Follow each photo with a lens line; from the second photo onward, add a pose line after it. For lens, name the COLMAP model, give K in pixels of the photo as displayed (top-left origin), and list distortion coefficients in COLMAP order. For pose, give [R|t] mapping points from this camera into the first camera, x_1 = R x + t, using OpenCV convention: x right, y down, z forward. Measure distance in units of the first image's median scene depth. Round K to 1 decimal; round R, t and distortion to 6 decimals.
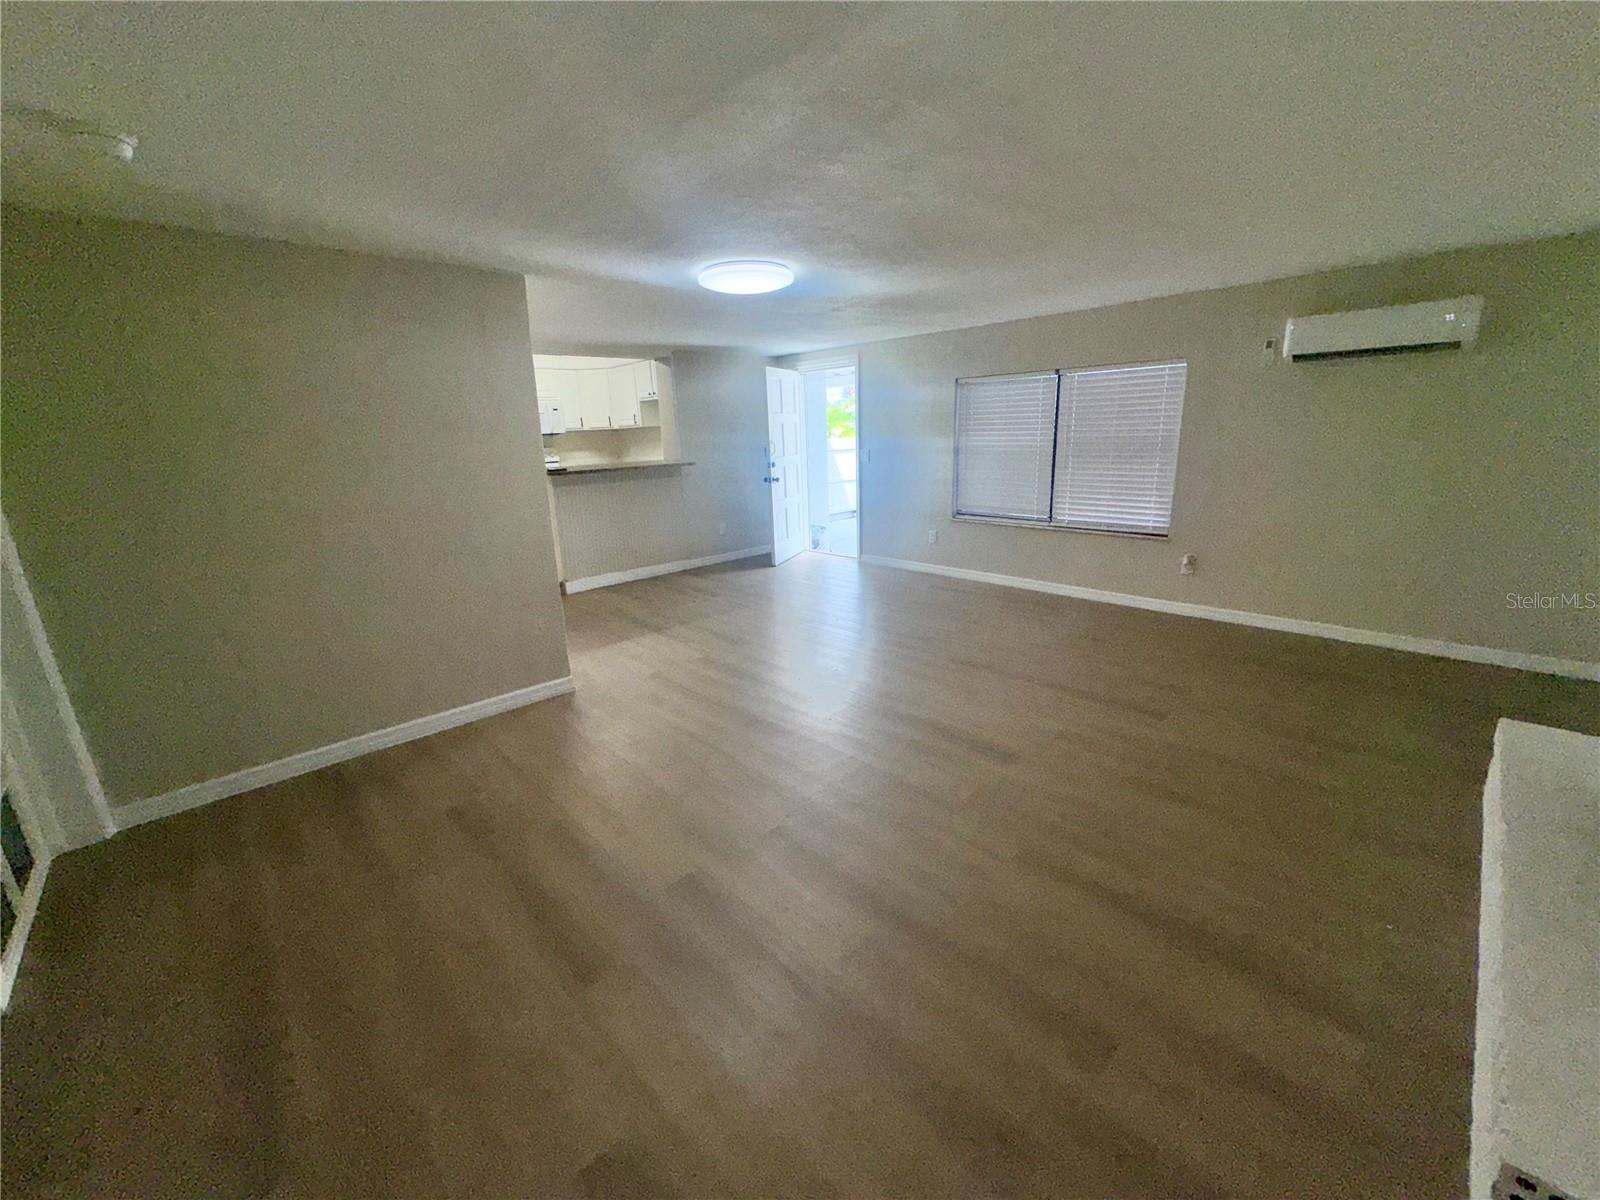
lens RADIAL K [[640.1, 0, 814.9], [0, 640.1, 596.6], [0, 0, 1]] dist [-0.000545, -0.000059]
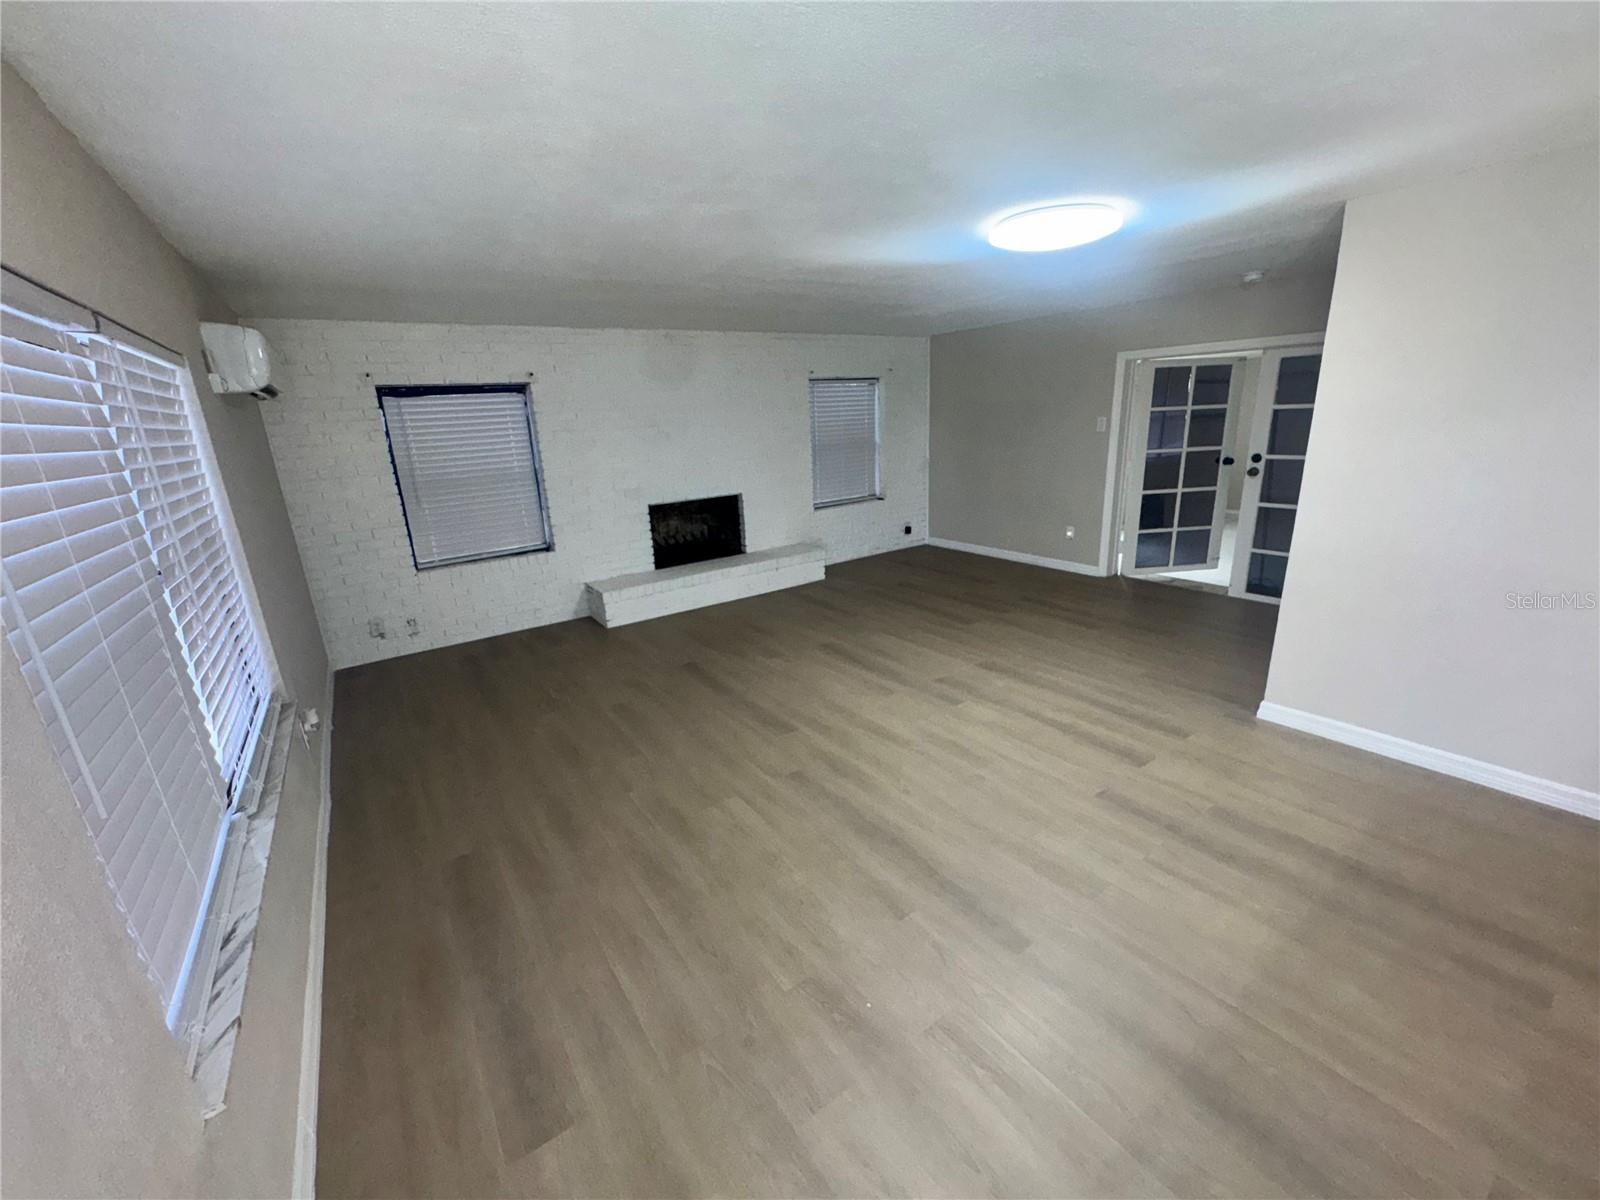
lens RADIAL K [[640.1, 0, 814.9], [0, 640.1, 596.6], [0, 0, 1]] dist [-0.000545, -0.000059]
pose [[-0.987565, 0.031677, 0.153985, 0.044163], [0.106541, 0.855109, 0.507382, -0.360841], [-0.115601, 0.517479, -0.847851, 1.251378]]
